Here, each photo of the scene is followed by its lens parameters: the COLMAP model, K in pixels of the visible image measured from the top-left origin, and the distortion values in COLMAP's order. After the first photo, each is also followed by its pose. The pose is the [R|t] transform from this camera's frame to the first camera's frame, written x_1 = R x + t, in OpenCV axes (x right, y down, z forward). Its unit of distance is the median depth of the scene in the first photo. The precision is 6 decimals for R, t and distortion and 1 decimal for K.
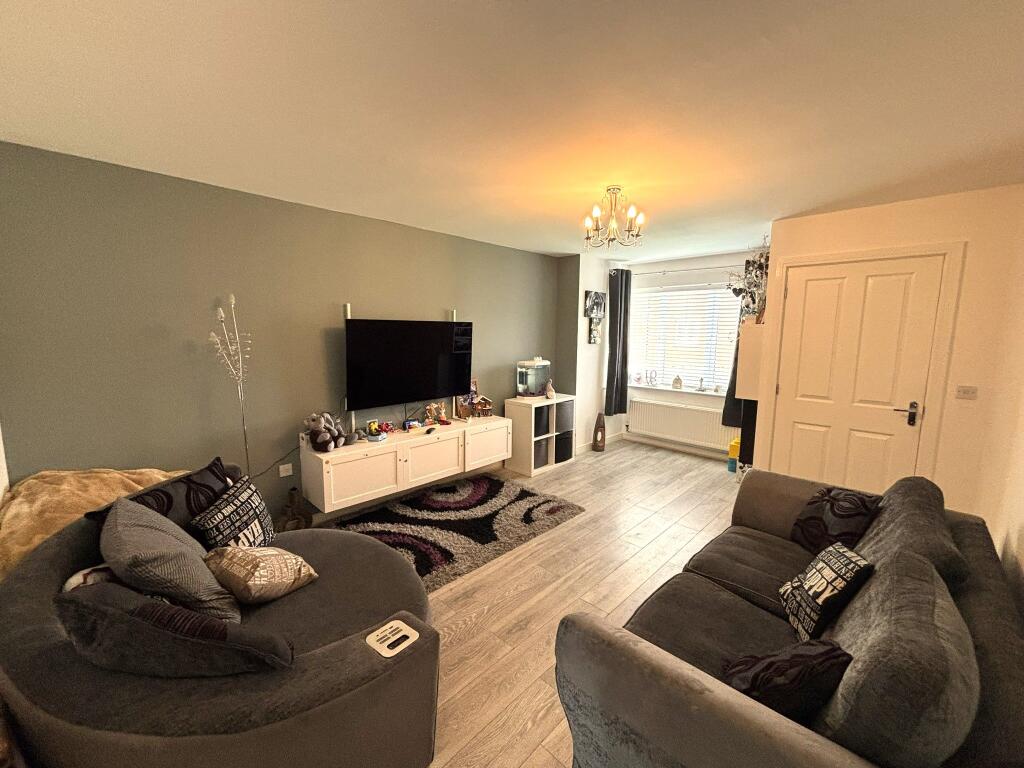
lens RADIAL K [[410.1, 0, 515.0], [0, 410.1, 381.0], [0, 0, 1]] dist [0.000839, -0.000046]
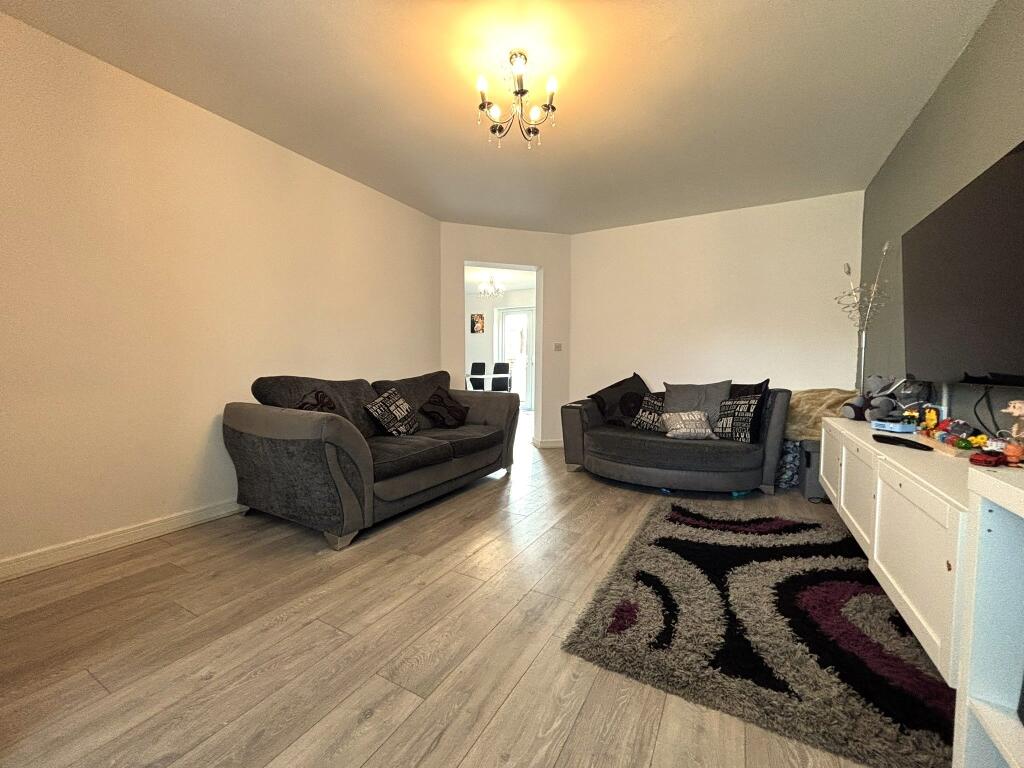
lens RADIAL K [[412.6, 0, 512.0], [0, 412.6, 384.0], [0, 0, 1]] dist [-0.013643, -0.000167]
pose [[-0.967325, -0.008049, -0.253410, 0.311576], [-0.051525, 0.984880, 0.165399, 0.006216], [0.248247, 0.173052, -0.953114, 1.296211]]
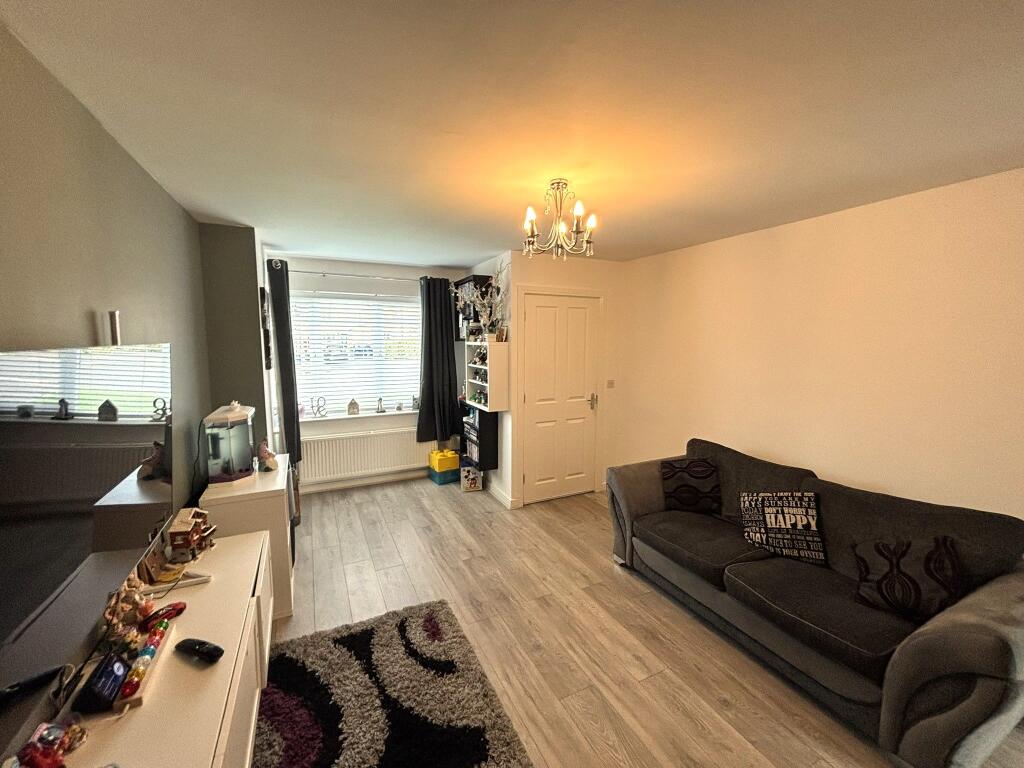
lens RADIAL K [[410.1, 0, 515.0], [0, 410.1, 381.0], [0, 0, 1]] dist [0.000839, -0.000046]
pose [[0.335294, -0.102601, 0.936510, -0.421145], [0.114721, 0.991101, 0.067509, -0.103495], [-0.935103, 0.084802, 0.344081, 0.594531]]
